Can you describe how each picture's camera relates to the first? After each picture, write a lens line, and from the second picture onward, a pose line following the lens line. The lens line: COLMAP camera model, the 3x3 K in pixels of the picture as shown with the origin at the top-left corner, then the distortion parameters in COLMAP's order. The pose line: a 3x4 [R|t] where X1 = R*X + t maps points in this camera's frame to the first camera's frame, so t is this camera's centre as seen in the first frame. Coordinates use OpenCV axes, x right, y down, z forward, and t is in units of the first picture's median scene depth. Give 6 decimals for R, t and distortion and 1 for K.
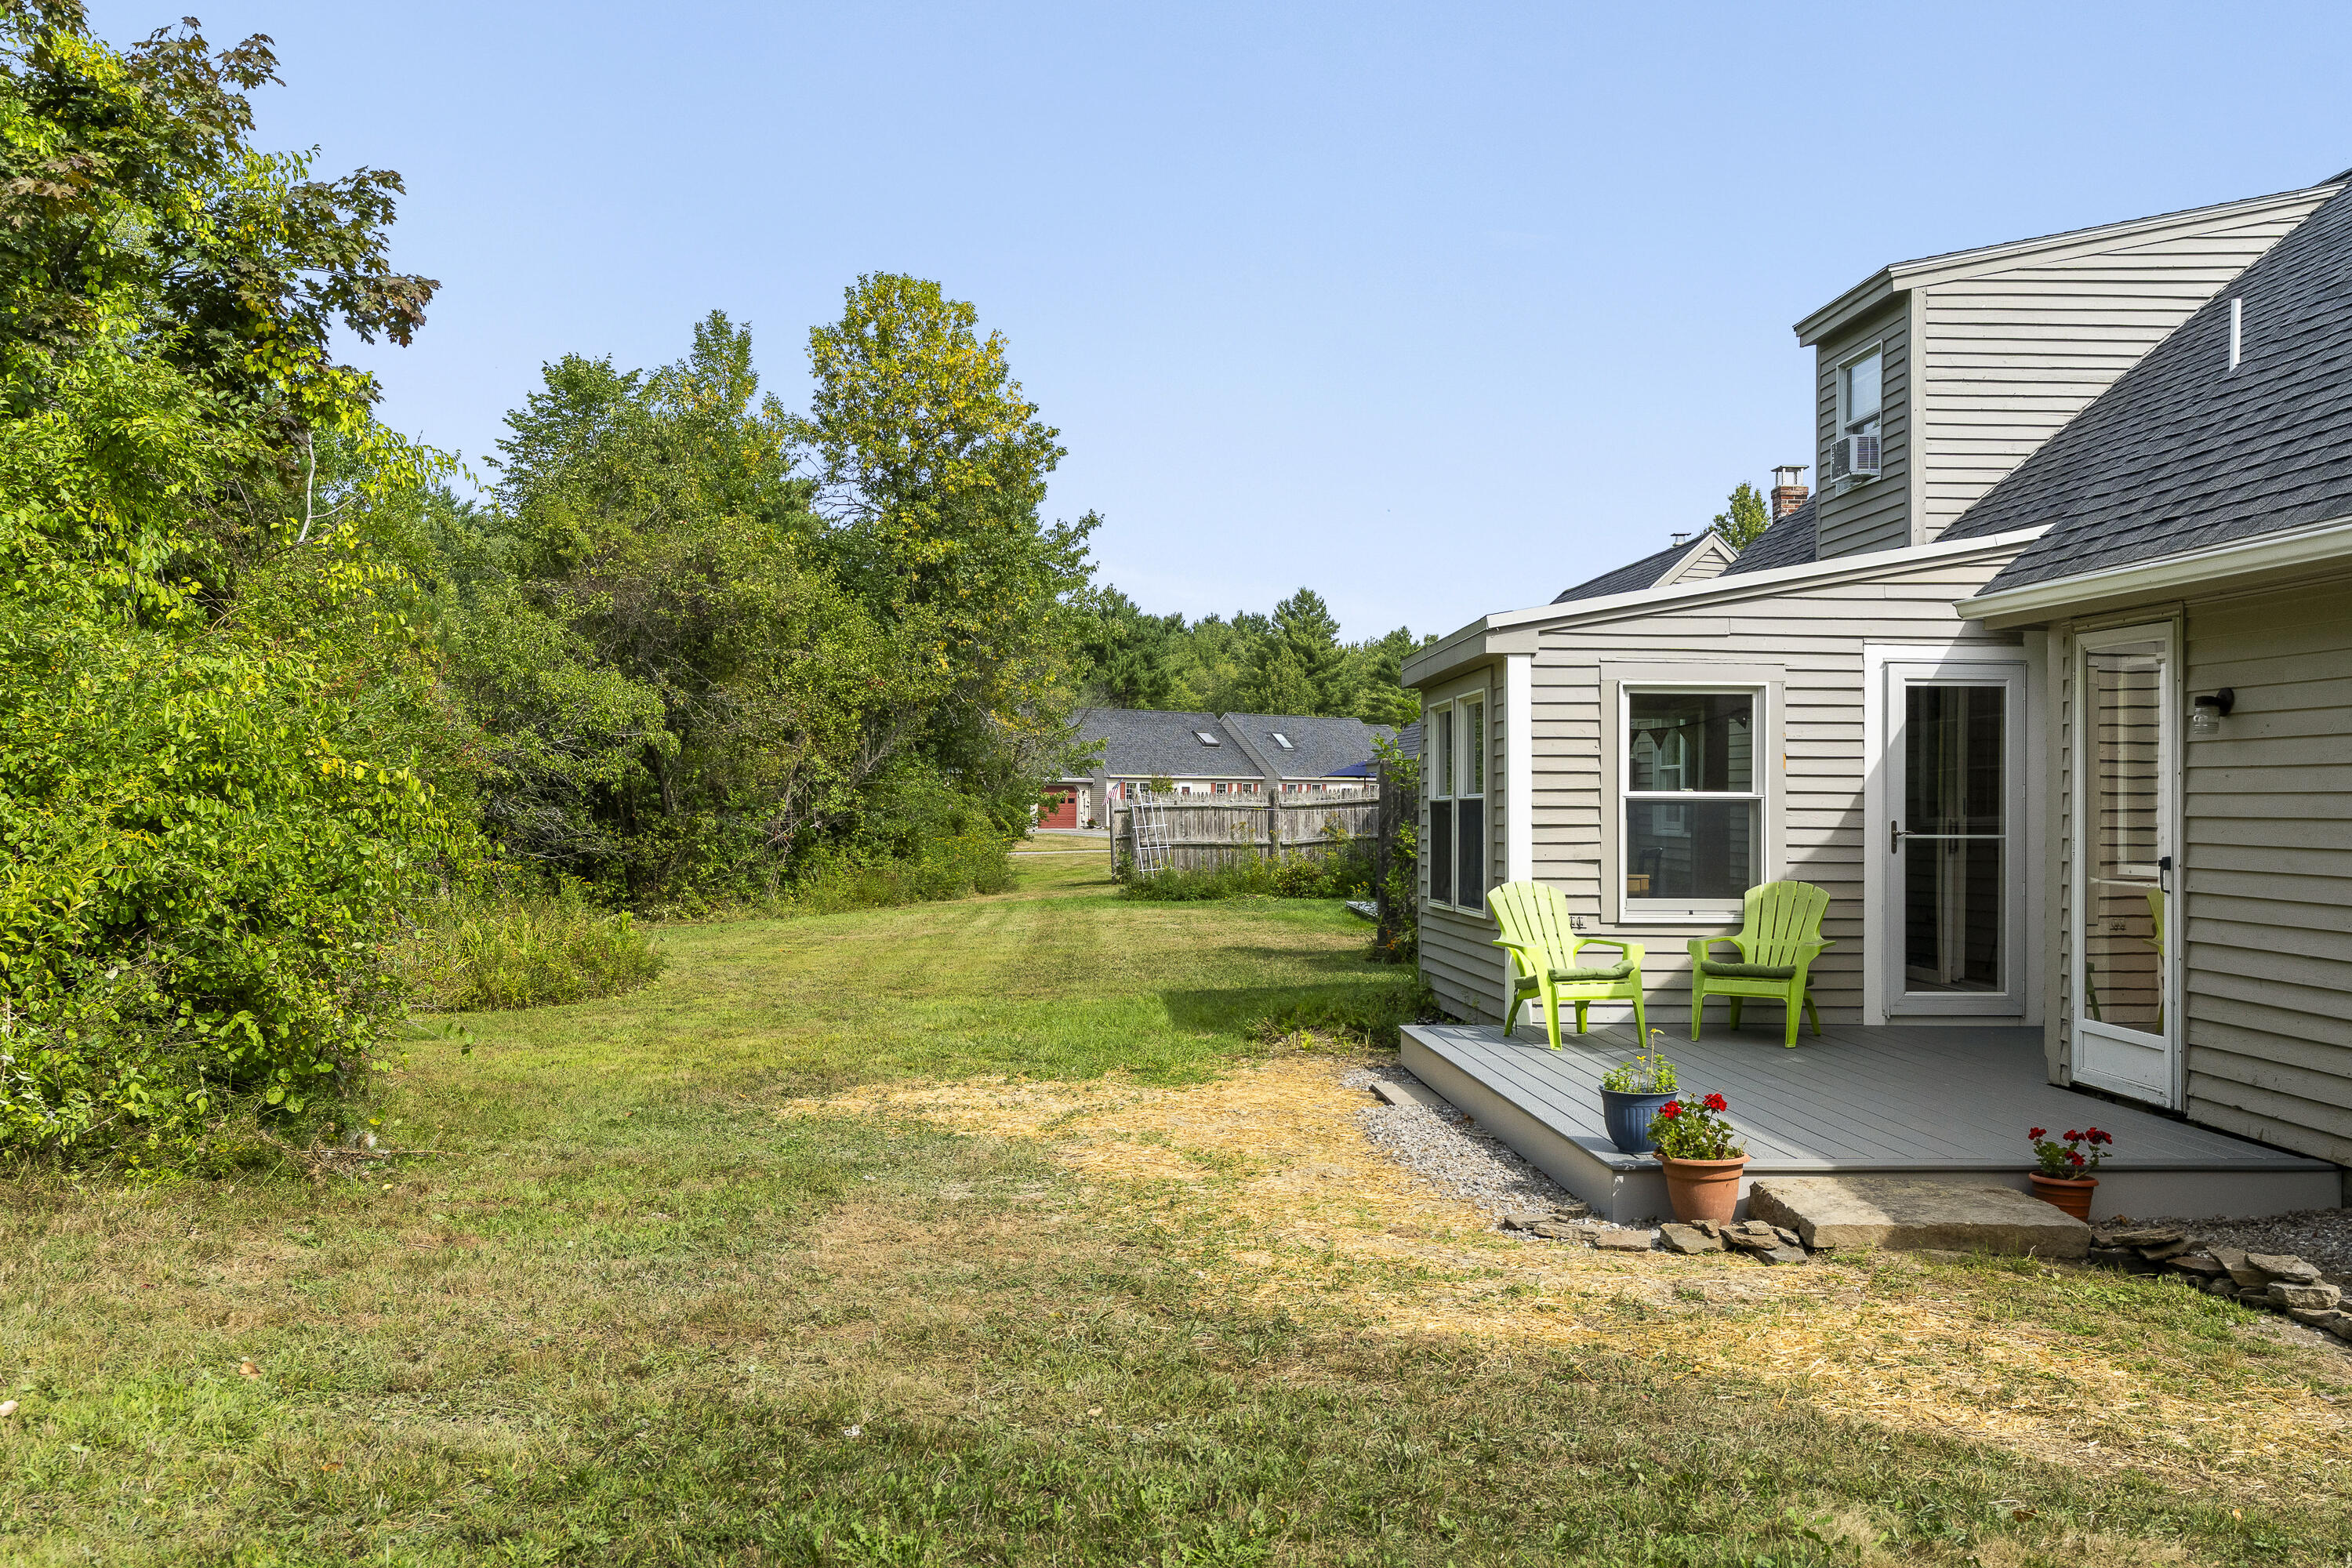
lens RADIAL K [[2015.7, 0, 1172.4], [0, 2015.7, 727.5], [0, 0, 1]] dist [0.006331, -0.001865]
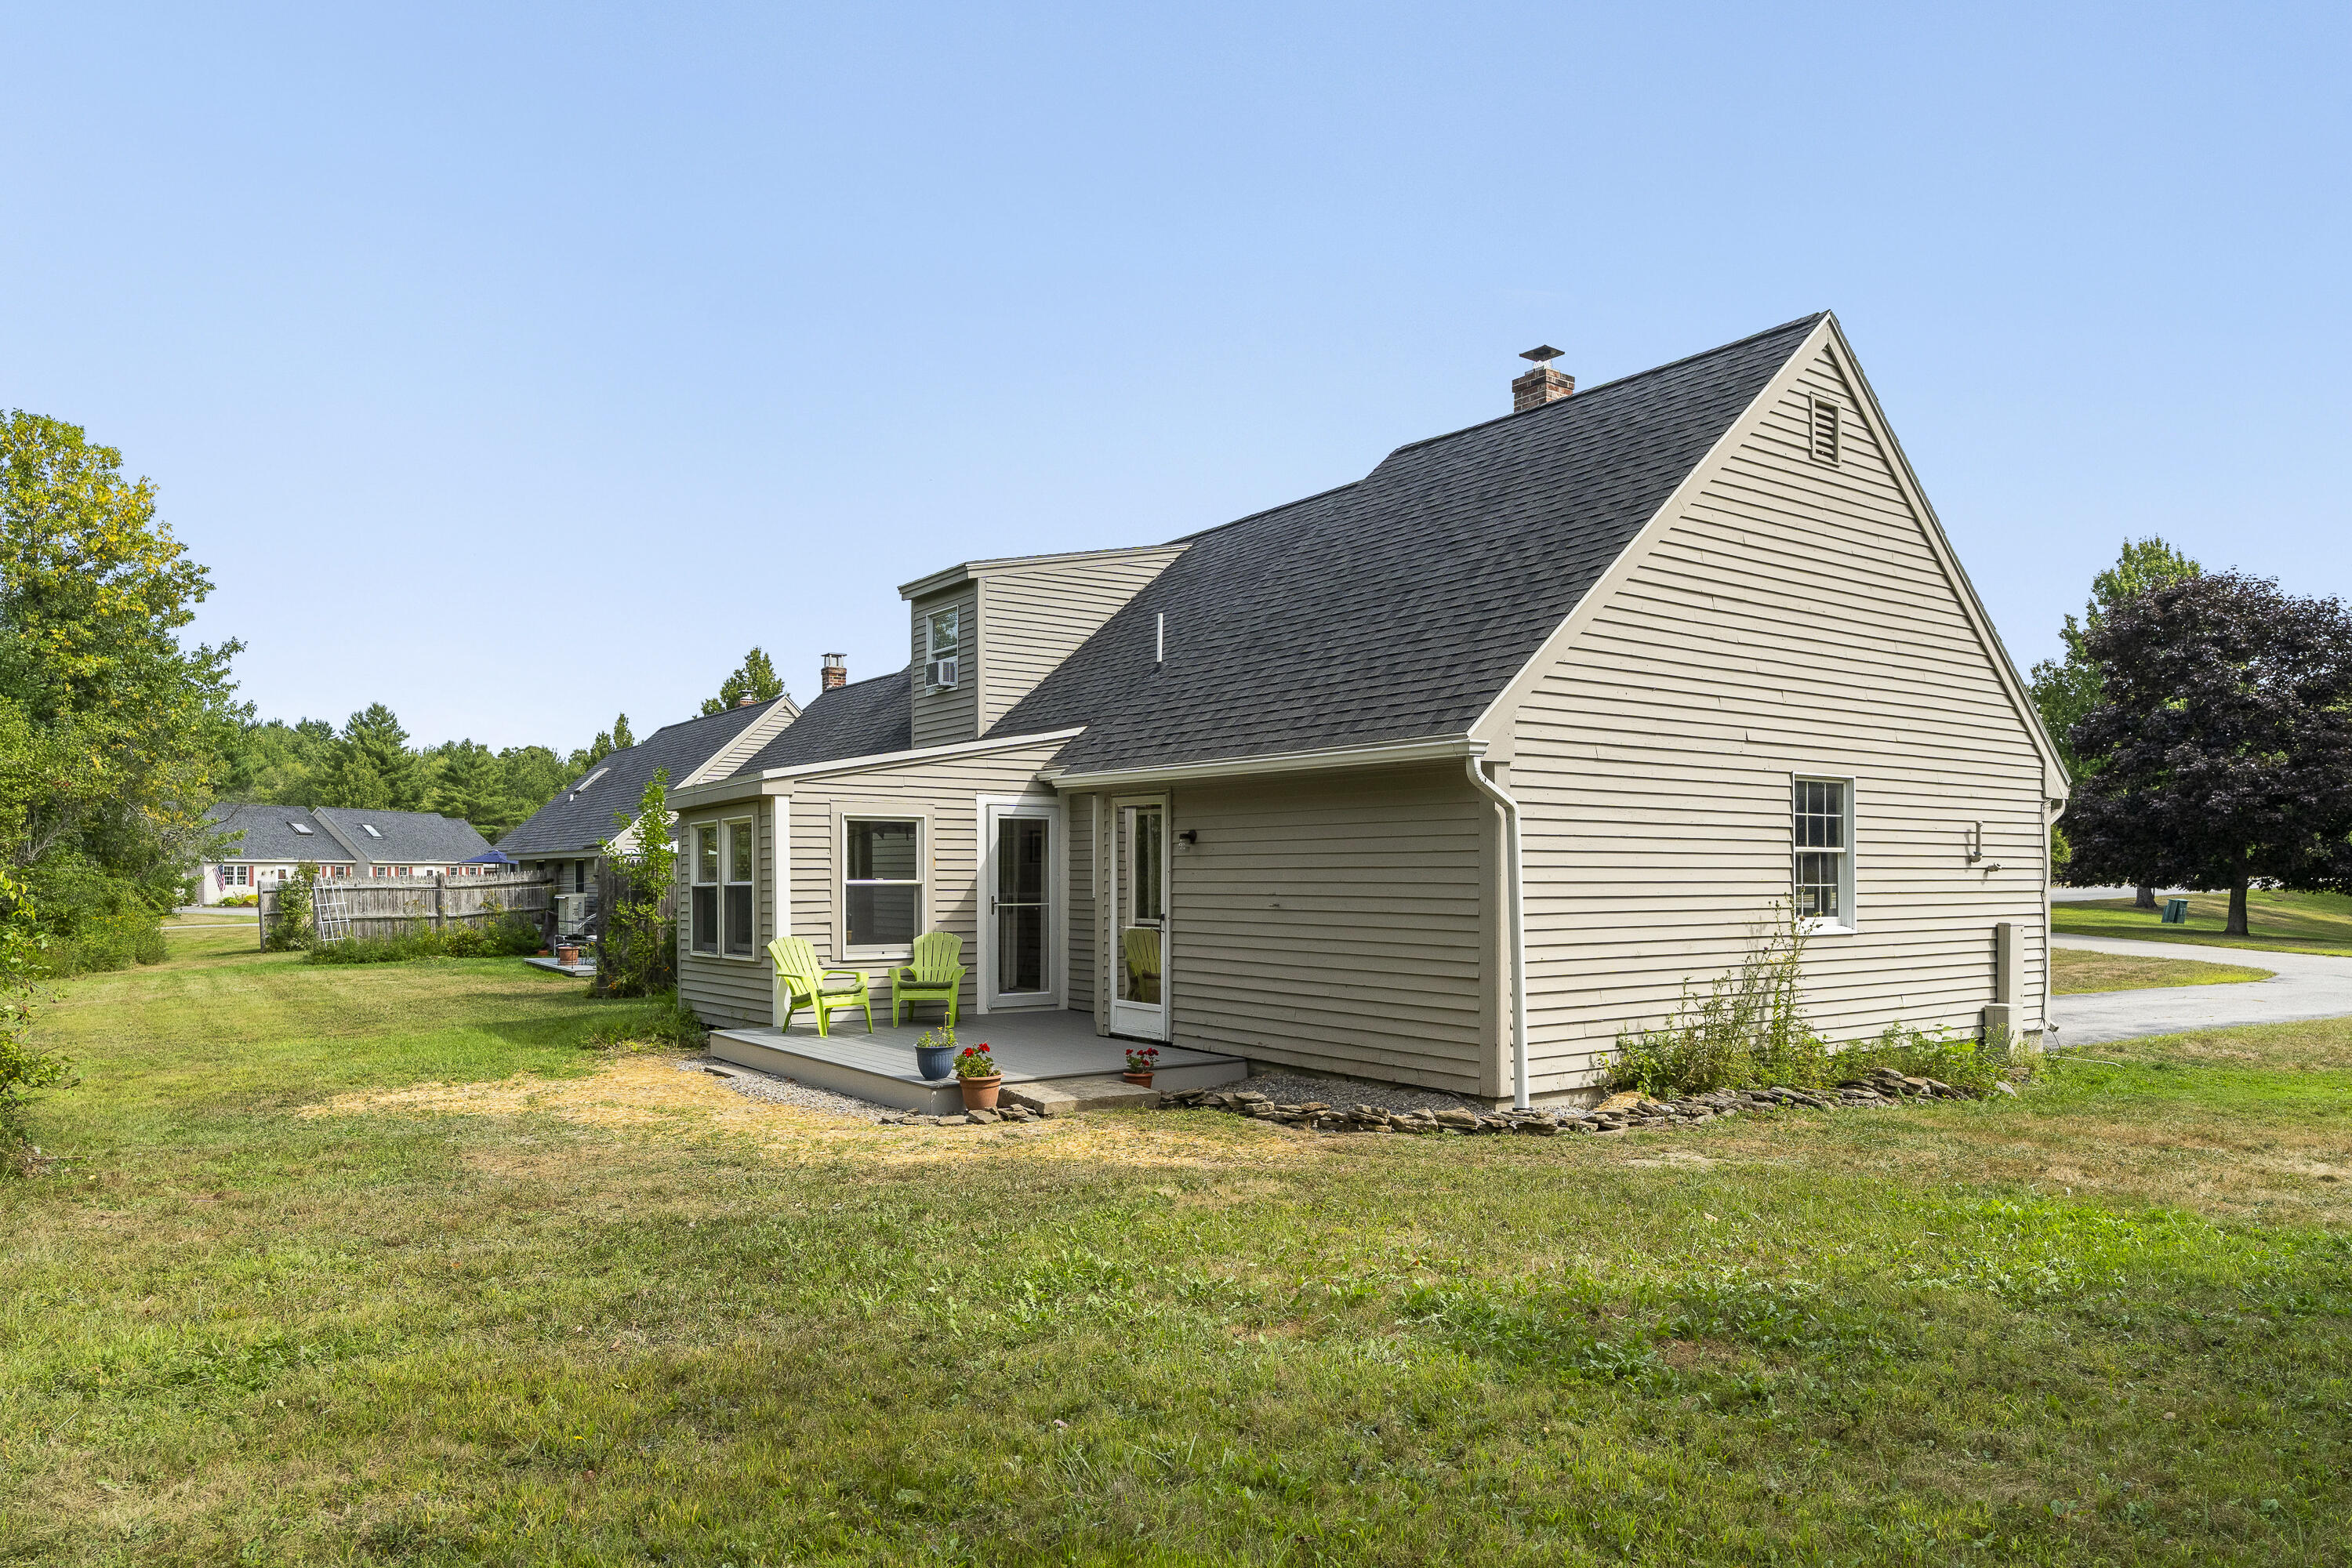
lens RADIAL K [[1511.8, 0, 1176.0], [0, 1511.8, 784.0], [0, 0, 1]] dist [-0.002144, -0.001238]
pose [[0.841422, 0.026537, 0.539727, -0.173692], [-0.013227, 0.999506, -0.028522, -0.012250], [-0.540217, 0.016860, 0.841357, -0.148886]]
